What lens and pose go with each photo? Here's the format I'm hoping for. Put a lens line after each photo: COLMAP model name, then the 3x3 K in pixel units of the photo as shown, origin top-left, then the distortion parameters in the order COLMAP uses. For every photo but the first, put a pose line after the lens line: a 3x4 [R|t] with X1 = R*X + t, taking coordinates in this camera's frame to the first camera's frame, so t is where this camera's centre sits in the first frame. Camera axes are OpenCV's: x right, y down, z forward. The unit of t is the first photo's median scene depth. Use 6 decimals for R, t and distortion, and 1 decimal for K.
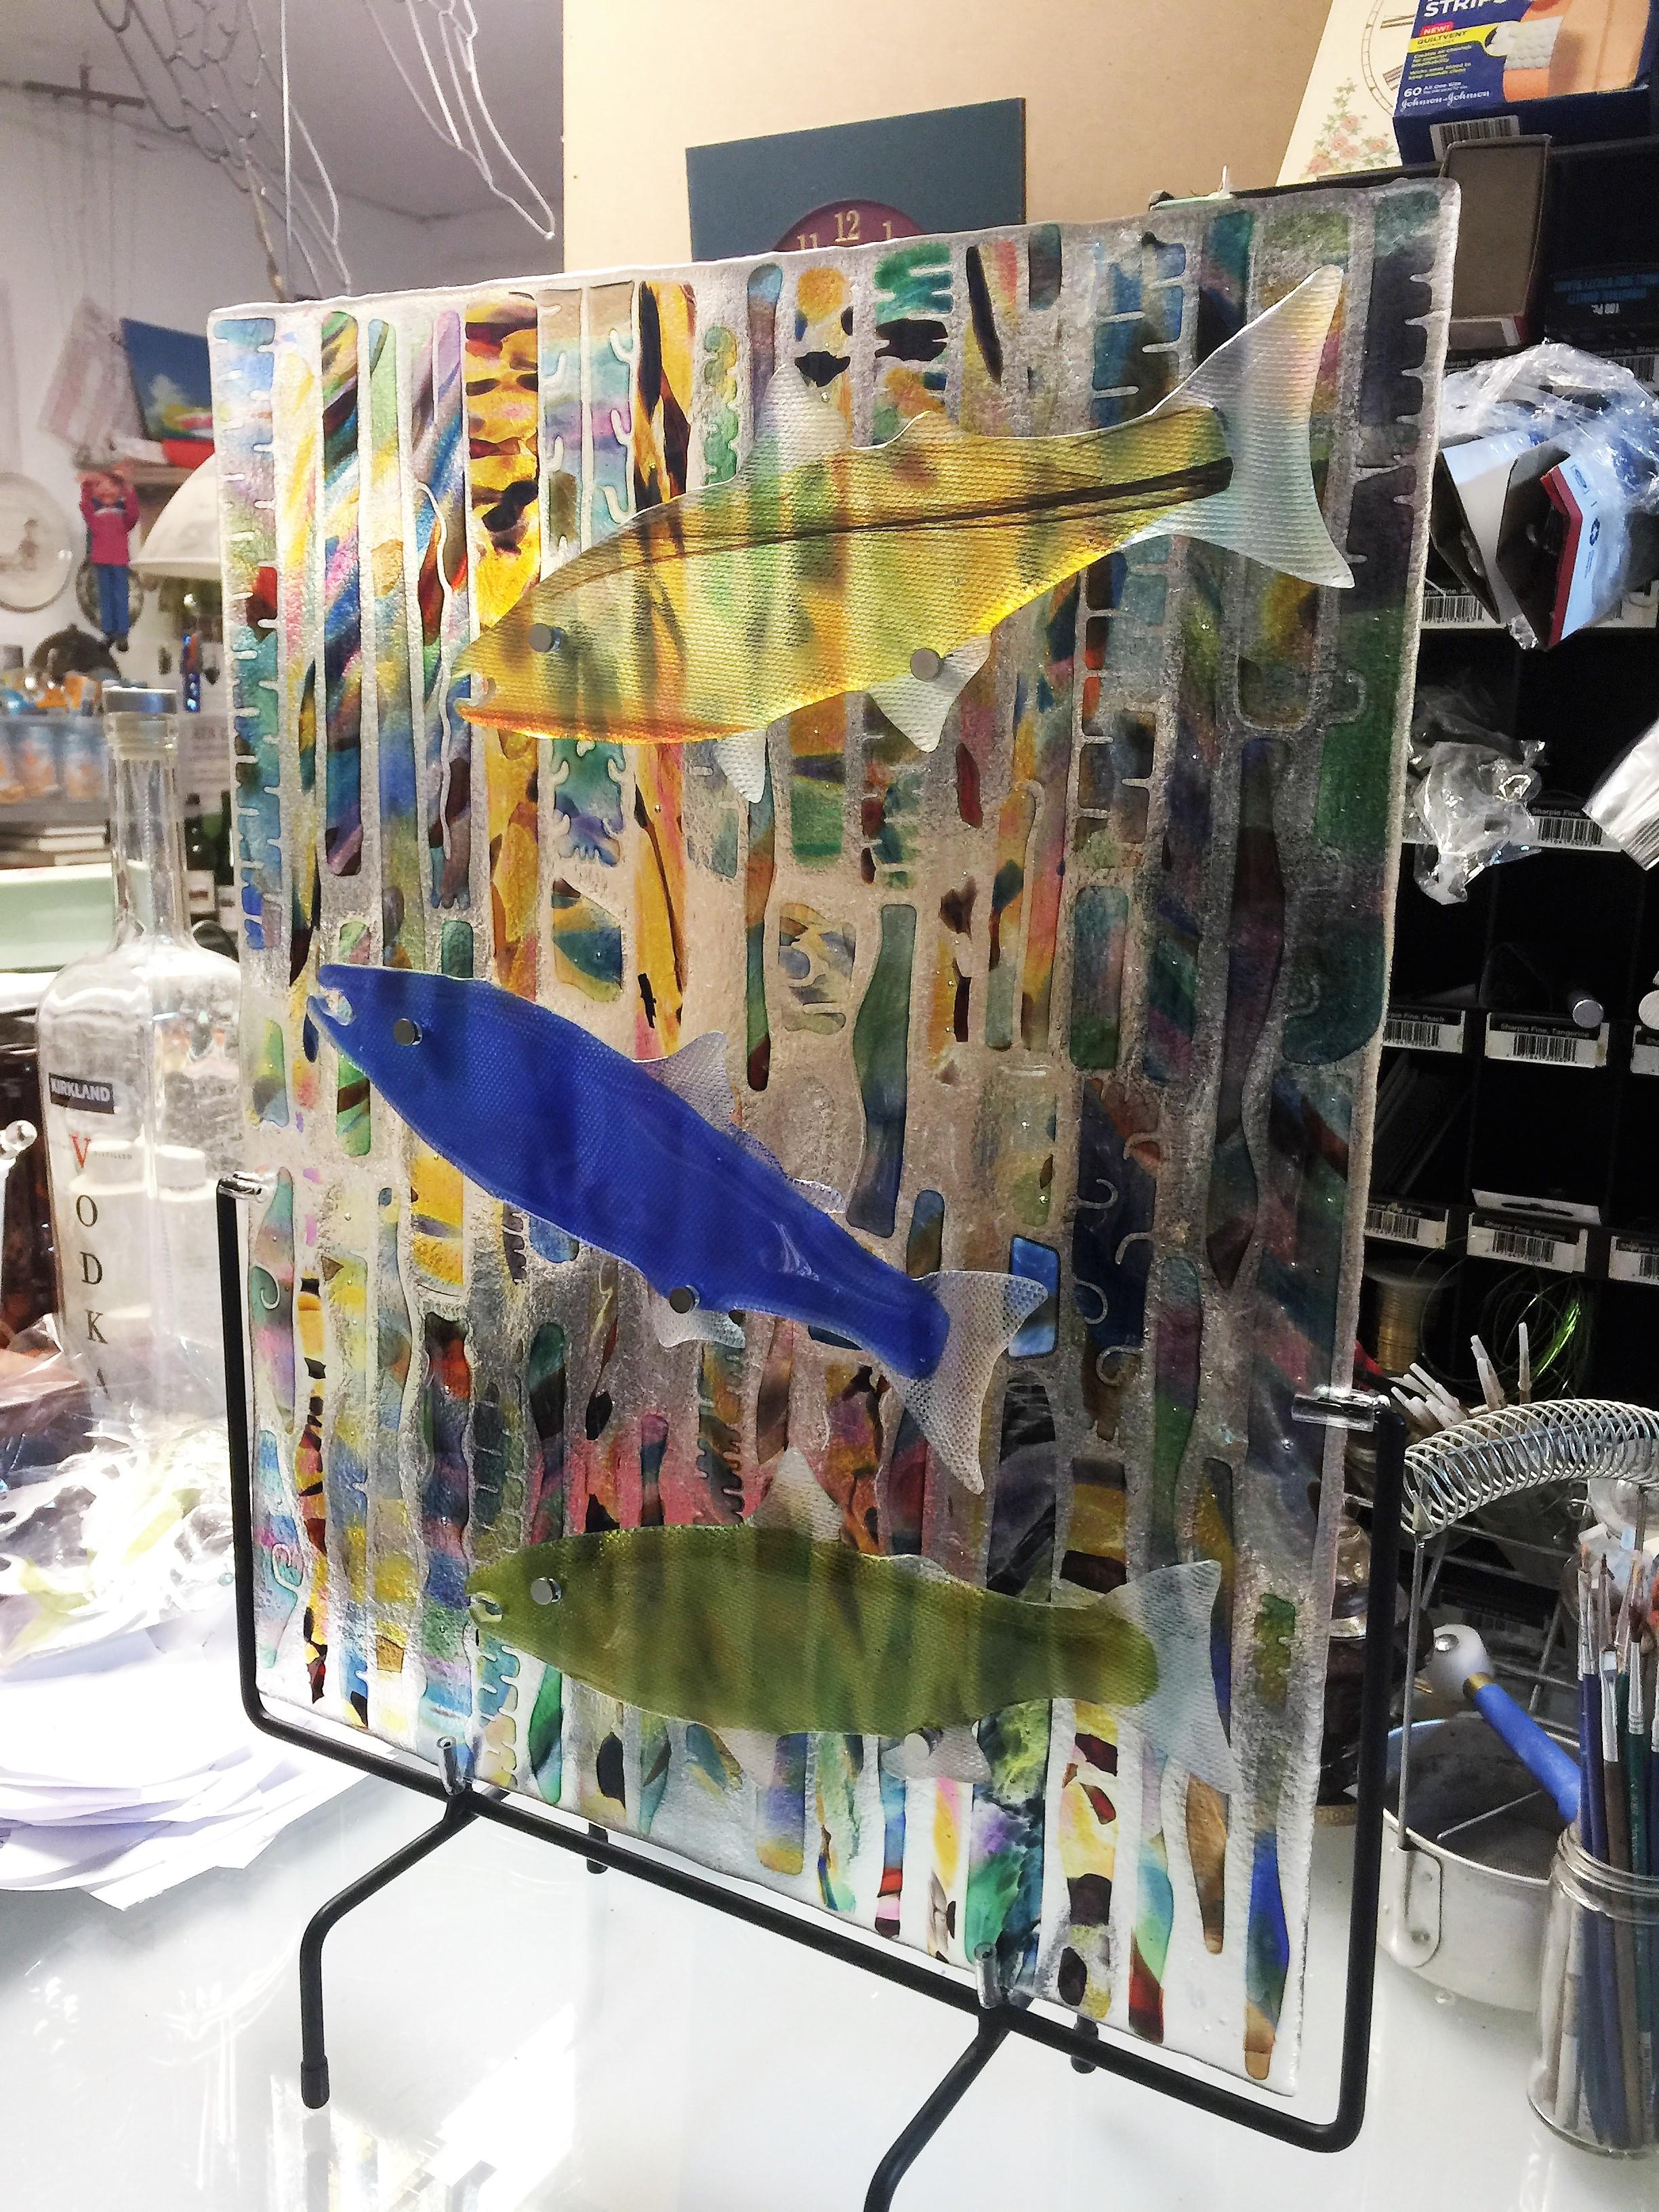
lens RADIAL K [[1887.2, 0, 834.0], [0, 1887.2, 1113.1], [0, 0, 1]] dist [0.041377, -0.015359]
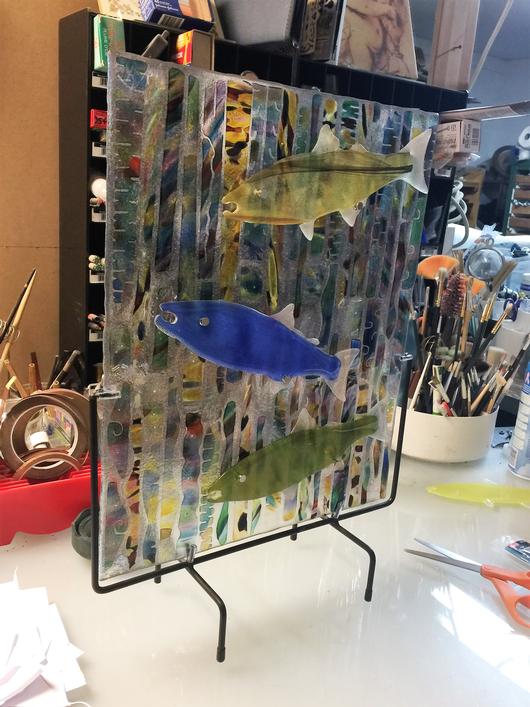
lens RADIAL K [[646.2, 0, 264.7], [0, 646.2, 355.7], [0, 0, 1]] dist [0.042105, -0.007921]
pose [[0.423658, -0.230506, 0.876003, -1.183098], [0.115784, 0.972928, 0.200014, -0.198434], [-0.898392, 0.016689, 0.438878, 0.499194]]
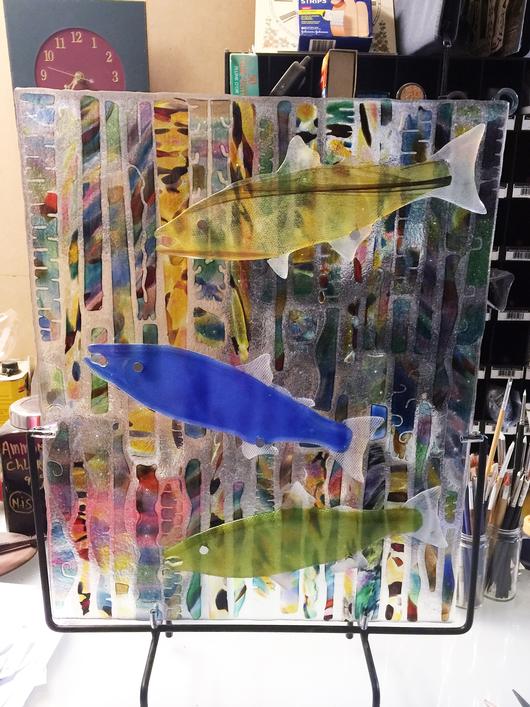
lens RADIAL K [[623.4, 0, 265.0], [0, 623.4, 353.5], [0, 0, 1]] dist [0.058840, -0.072337]
pose [[0.855094, -0.140503, 0.499073, -0.555617], [0.109443, 0.989806, 0.091143, -0.133547], [-0.506791, -0.023316, 0.861754, 0.143161]]
